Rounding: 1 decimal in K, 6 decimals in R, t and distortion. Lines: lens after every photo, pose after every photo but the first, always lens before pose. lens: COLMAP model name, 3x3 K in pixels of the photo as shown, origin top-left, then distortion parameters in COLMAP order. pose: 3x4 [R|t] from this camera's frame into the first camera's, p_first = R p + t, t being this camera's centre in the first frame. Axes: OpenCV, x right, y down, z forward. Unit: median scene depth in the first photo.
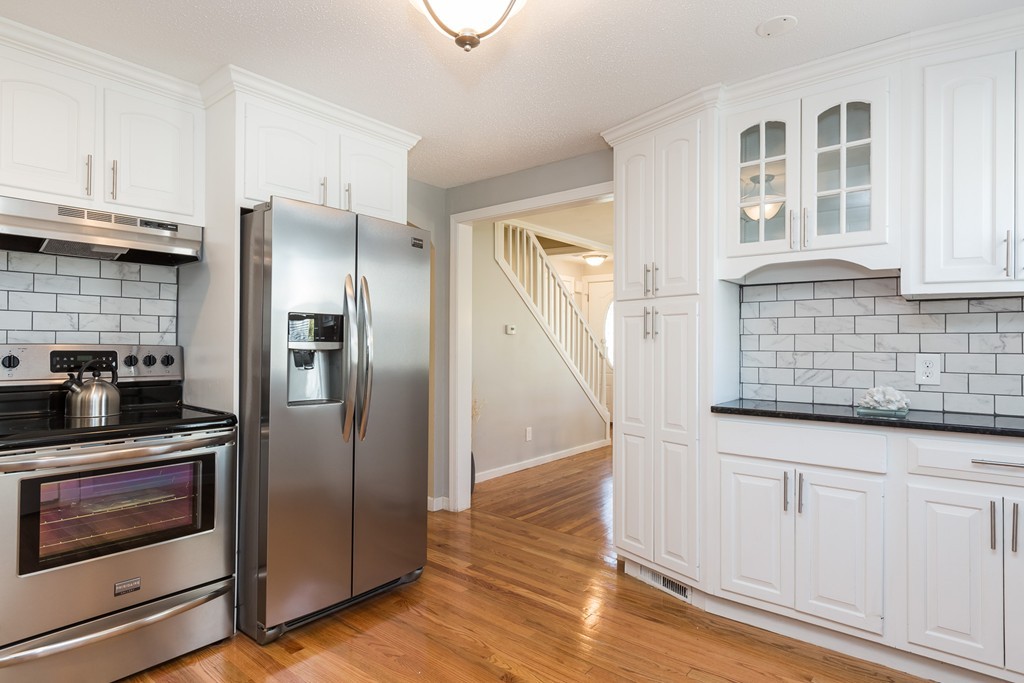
lens RADIAL K [[553.3, 0, 511.7], [0, 553.3, 340.3], [0, 0, 1]] dist [-0.013908, 0.000423]
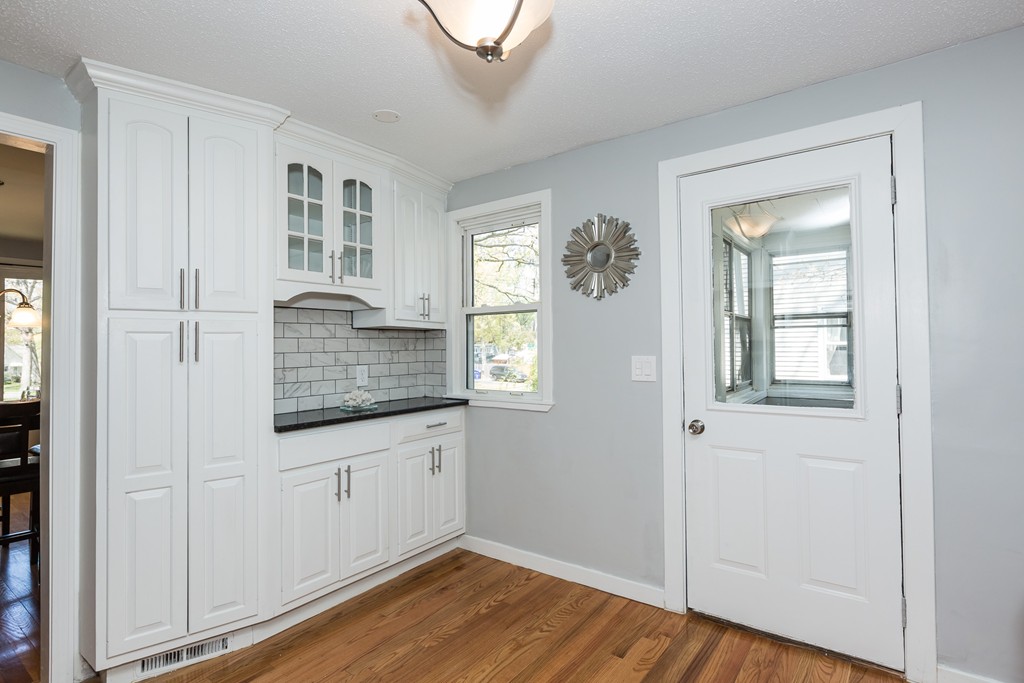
lens RADIAL K [[513.0, 0, 508.9], [0, 513.0, 343.0], [0, 0, 1]] dist [-0.003338, -0.000255]
pose [[-0.048828, 0.005334, 0.998793, -0.626031], [0.009282, 0.999945, -0.004886, -0.024291], [-0.998764, 0.009033, -0.048875, 0.669166]]
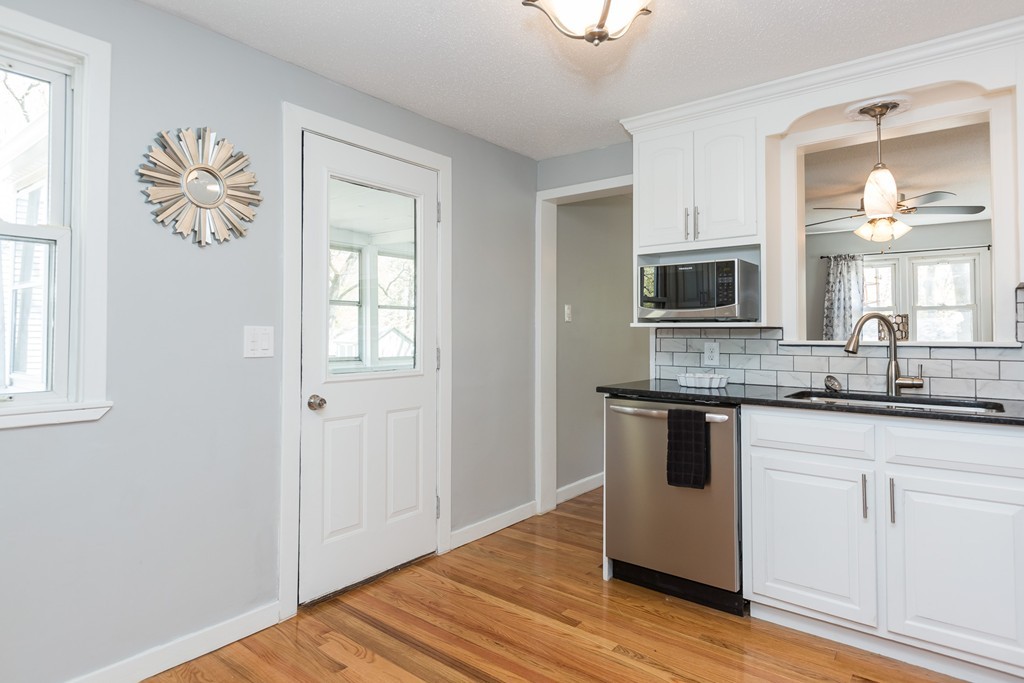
lens RADIAL K [[579.8, 0, 498.4], [0, 579.8, 324.5], [0, 0, 1]] dist [0.002722, -0.001322]
pose [[-0.999867, -0.008714, -0.013764, 0.065614], [-0.008494, 0.999837, -0.015936, 0.010976], [0.013901, -0.015817, -0.999778, 1.355526]]
